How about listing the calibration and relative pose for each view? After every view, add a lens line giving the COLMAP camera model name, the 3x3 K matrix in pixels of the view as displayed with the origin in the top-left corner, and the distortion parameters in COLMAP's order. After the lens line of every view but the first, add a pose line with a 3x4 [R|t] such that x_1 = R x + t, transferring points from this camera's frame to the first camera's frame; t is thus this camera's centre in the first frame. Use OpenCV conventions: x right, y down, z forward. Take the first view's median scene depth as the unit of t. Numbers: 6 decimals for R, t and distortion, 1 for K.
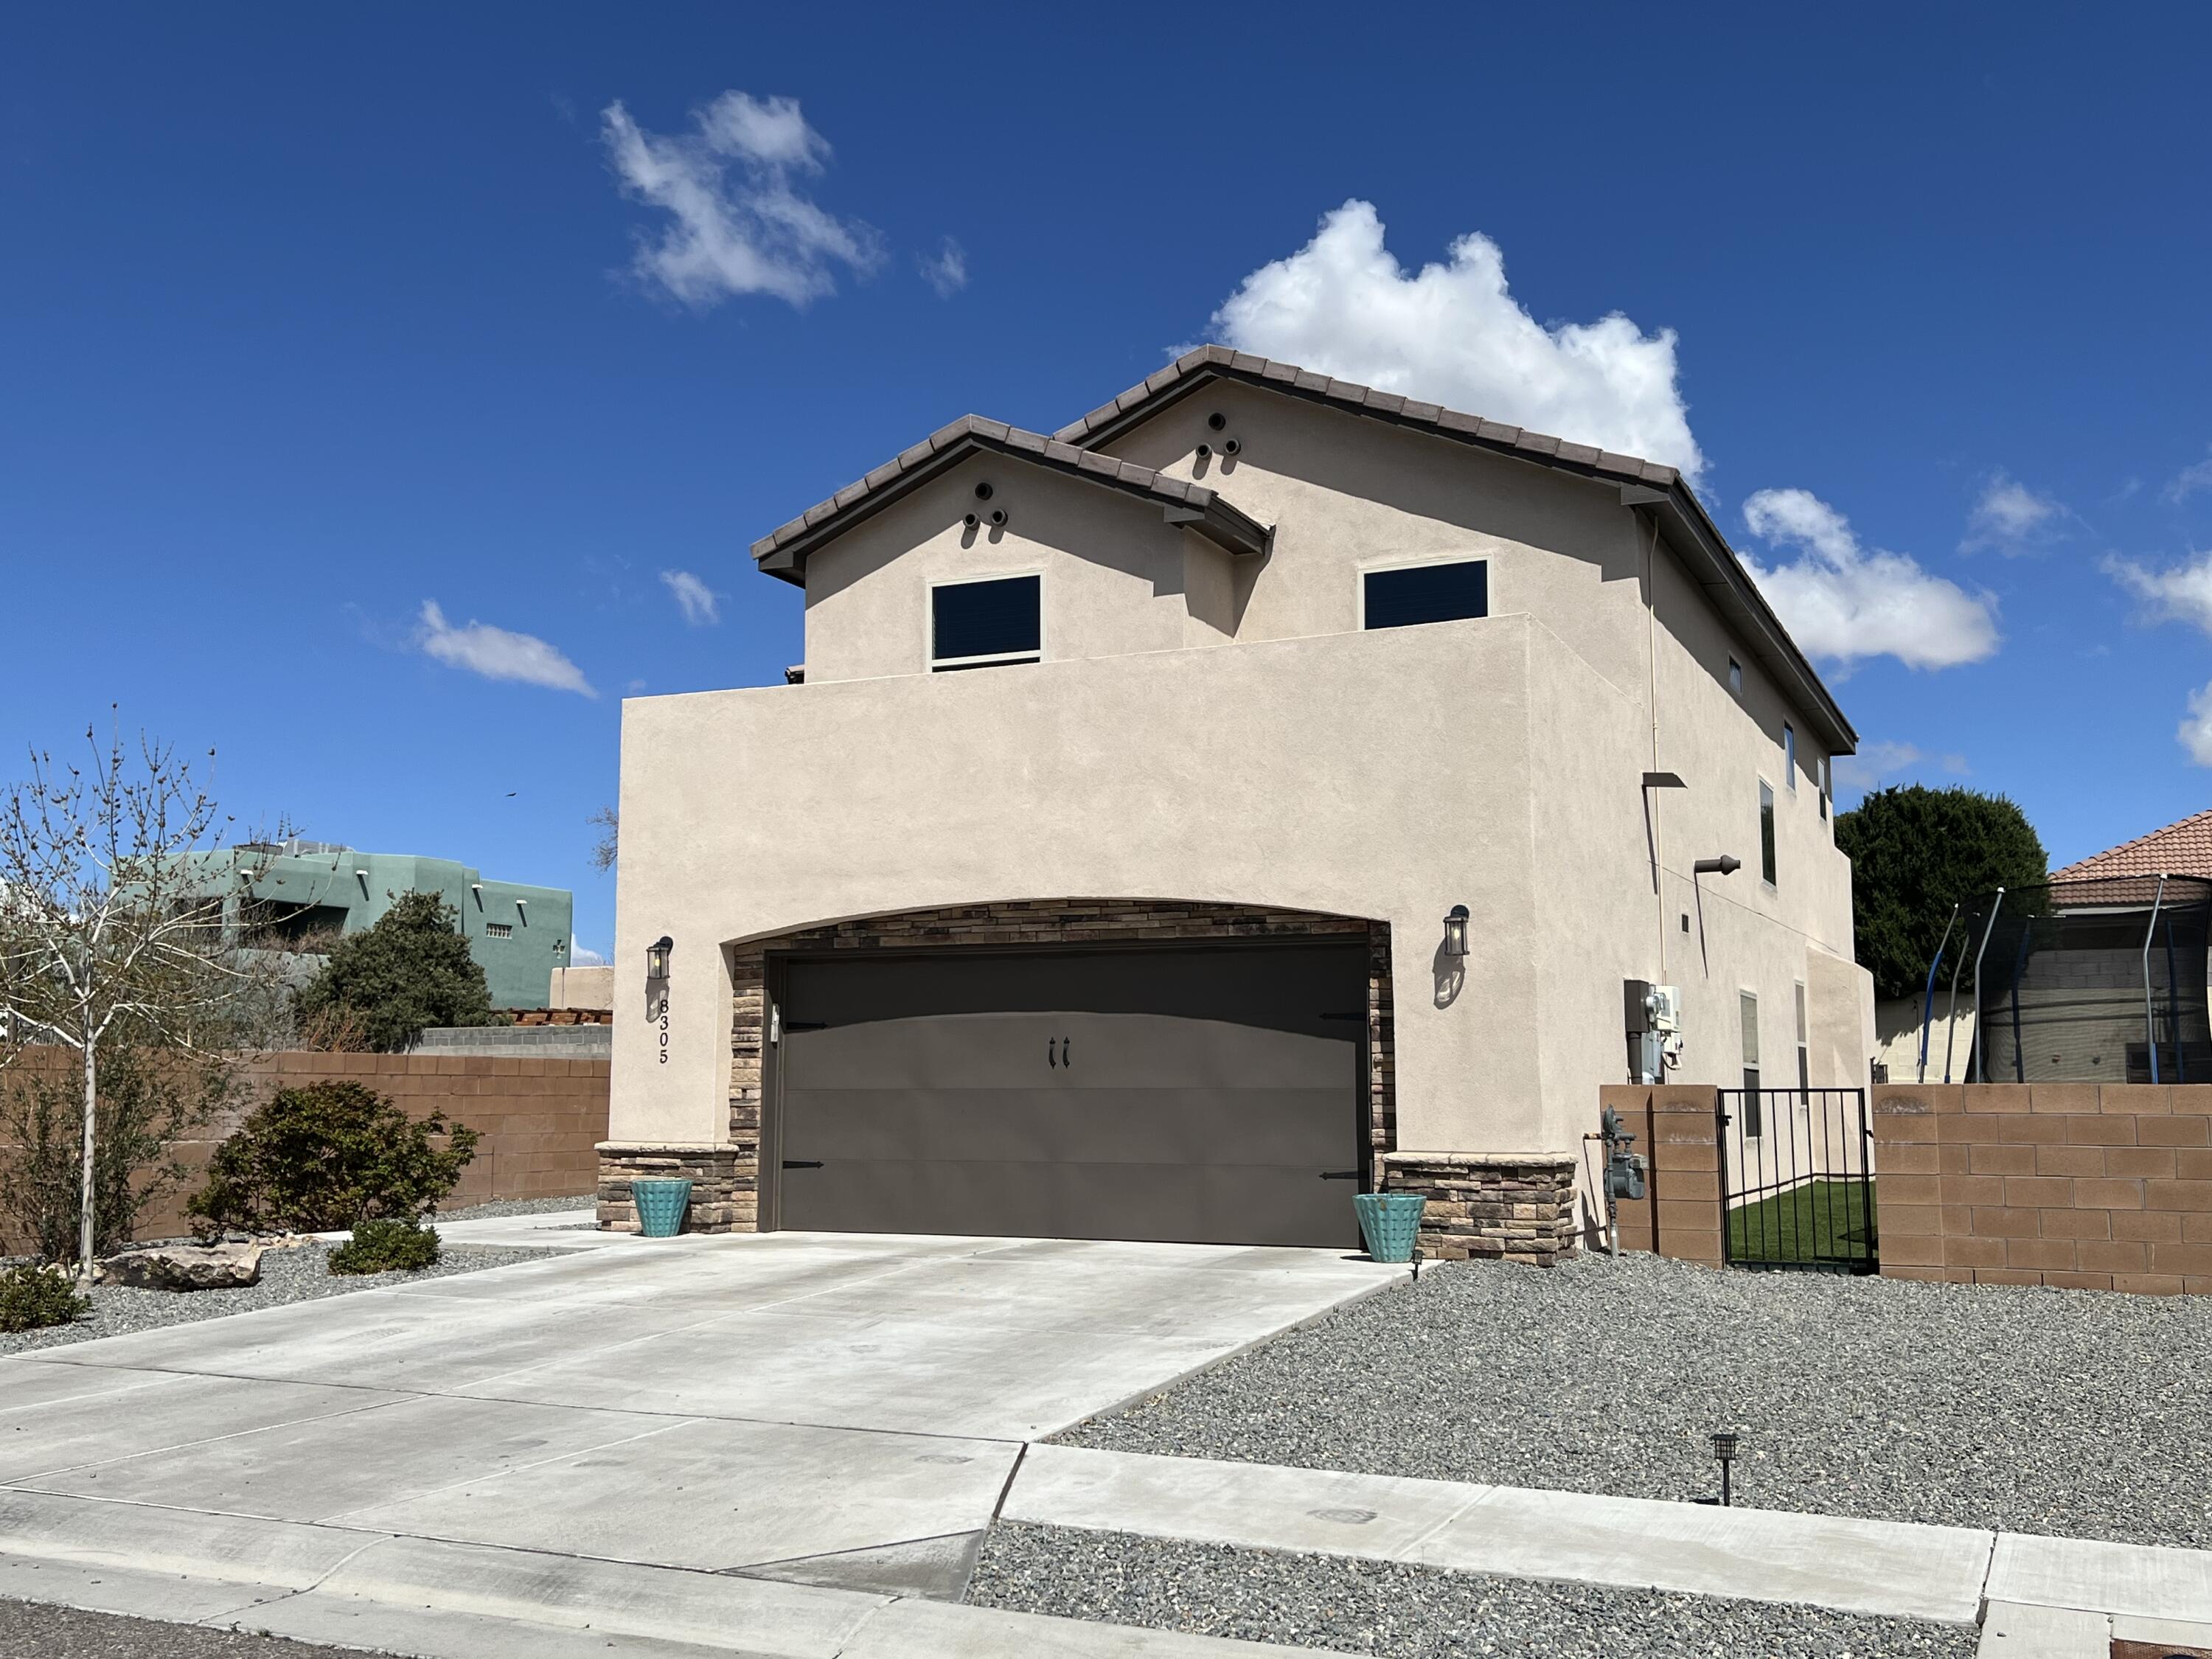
lens RADIAL K [[2123.6, 0, 1106.5], [0, 2123.6, 822.4], [0, 0, 1]] dist [0.043476, 0.000000]
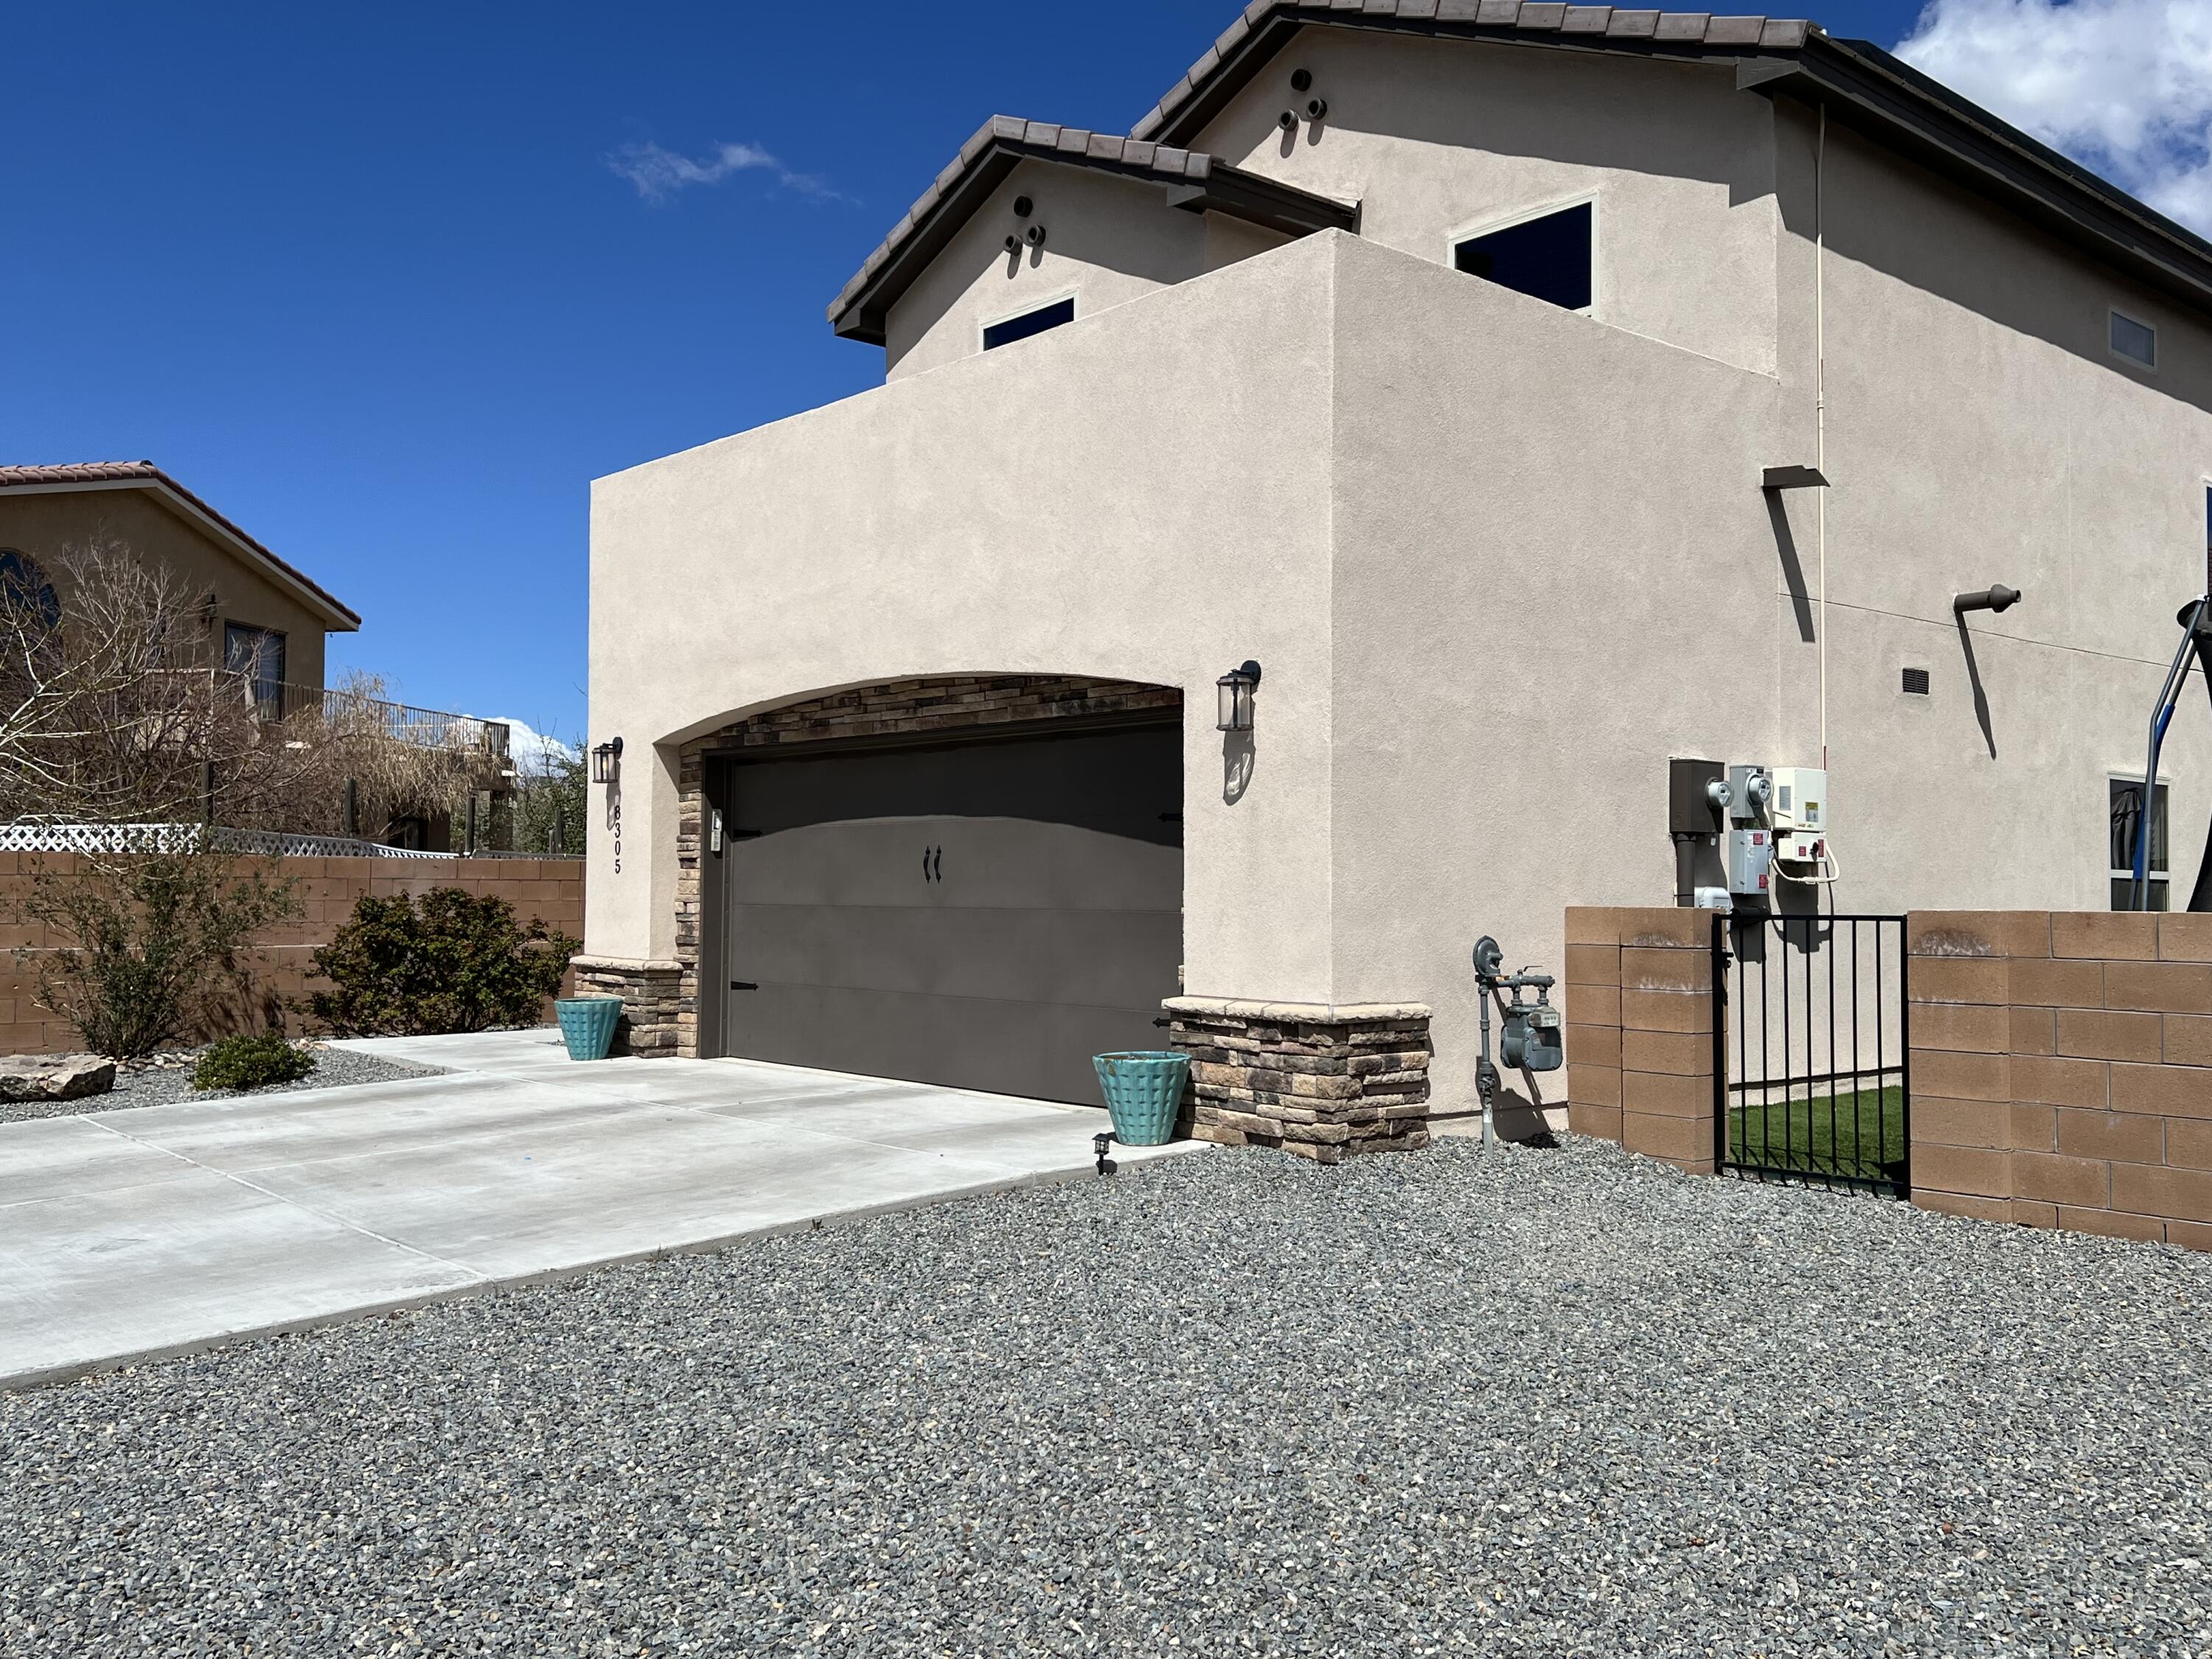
lens RADIAL K [[1906.5, 0, 1106.4], [0, 1906.5, 842.8], [0, 0, 1]] dist [0.073022, -0.034785]
pose [[0.915537, -0.004901, -0.402204, 0.333216], [0.045680, 0.994724, 0.091861, 0.033817], [0.399632, -0.102474, 0.910930, 0.337394]]
